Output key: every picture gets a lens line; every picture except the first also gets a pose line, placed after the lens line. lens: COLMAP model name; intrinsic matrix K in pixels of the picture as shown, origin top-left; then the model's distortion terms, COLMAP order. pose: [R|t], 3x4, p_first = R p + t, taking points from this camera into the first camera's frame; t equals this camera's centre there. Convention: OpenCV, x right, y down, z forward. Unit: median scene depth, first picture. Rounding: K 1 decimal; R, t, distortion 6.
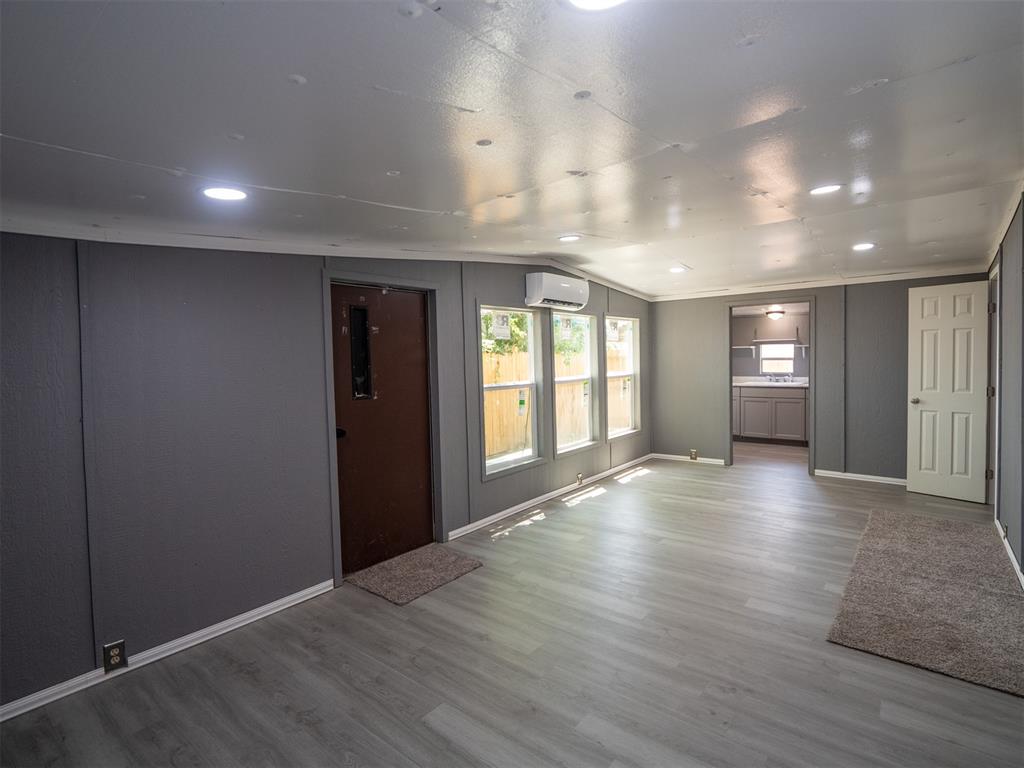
lens RADIAL K [[513.0, 0, 512.3], [0, 513.0, 376.0], [0, 0, 1]] dist [-0.013224, -0.003674]
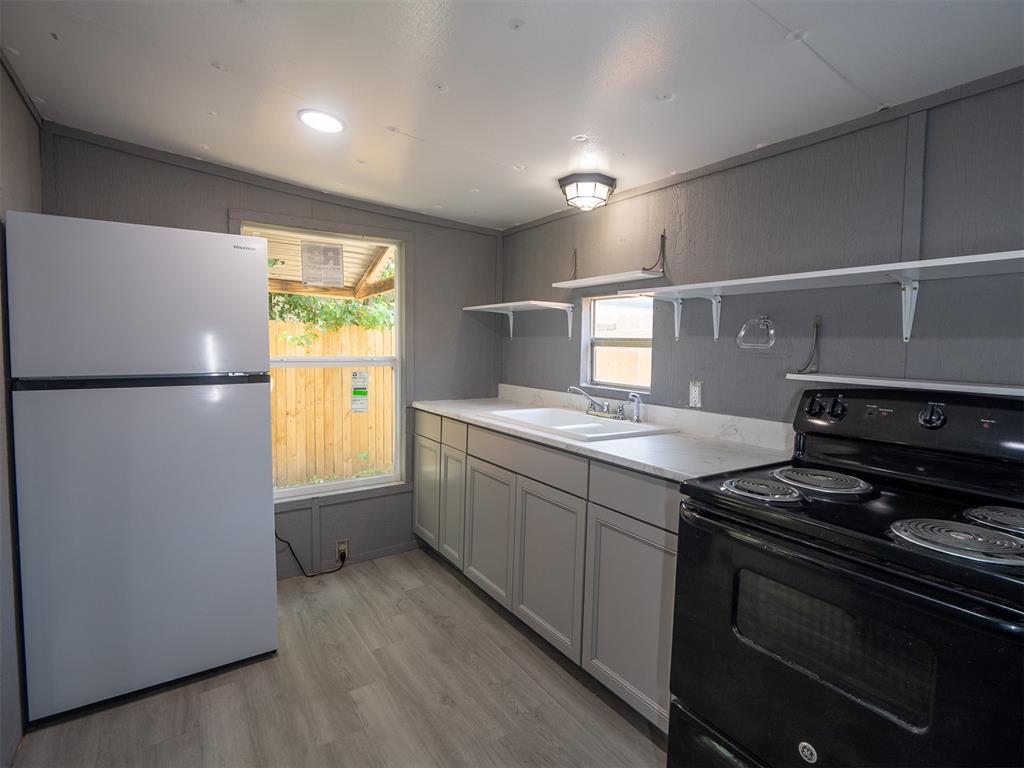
lens RADIAL K [[513.0, 0, 534.8], [0, 513.0, 377.3], [0, 0, 1]] dist [-0.013224, -0.003674]
pose [[0.952600, 0.055732, -0.299076, 0.572142], [-0.048558, 0.998328, 0.031373, -0.019603], [0.300324, -0.015363, 0.953713, 0.695896]]
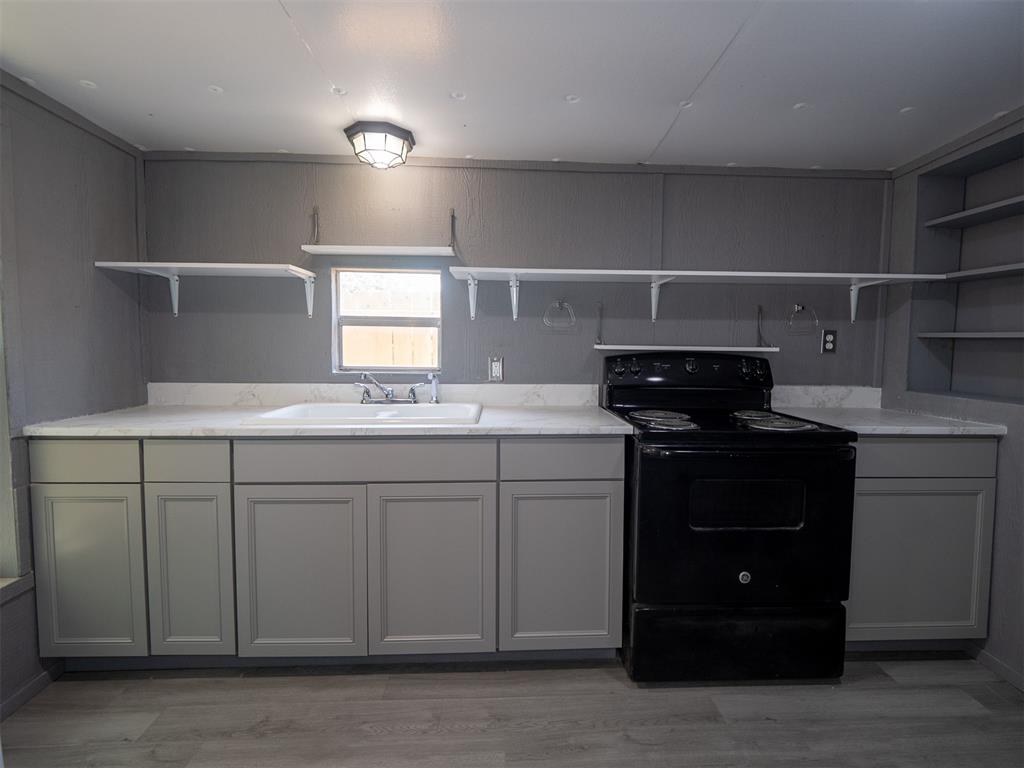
lens RADIAL K [[513.0, 0, 514.7], [0, 513.0, 379.3], [0, 0, 1]] dist [-0.013224, -0.003674]
pose [[0.756768, -0.023907, 0.653246, 0.389636], [0.002240, 0.999420, 0.033981, -0.010657], [-0.653679, -0.024252, 0.756383, 0.747517]]
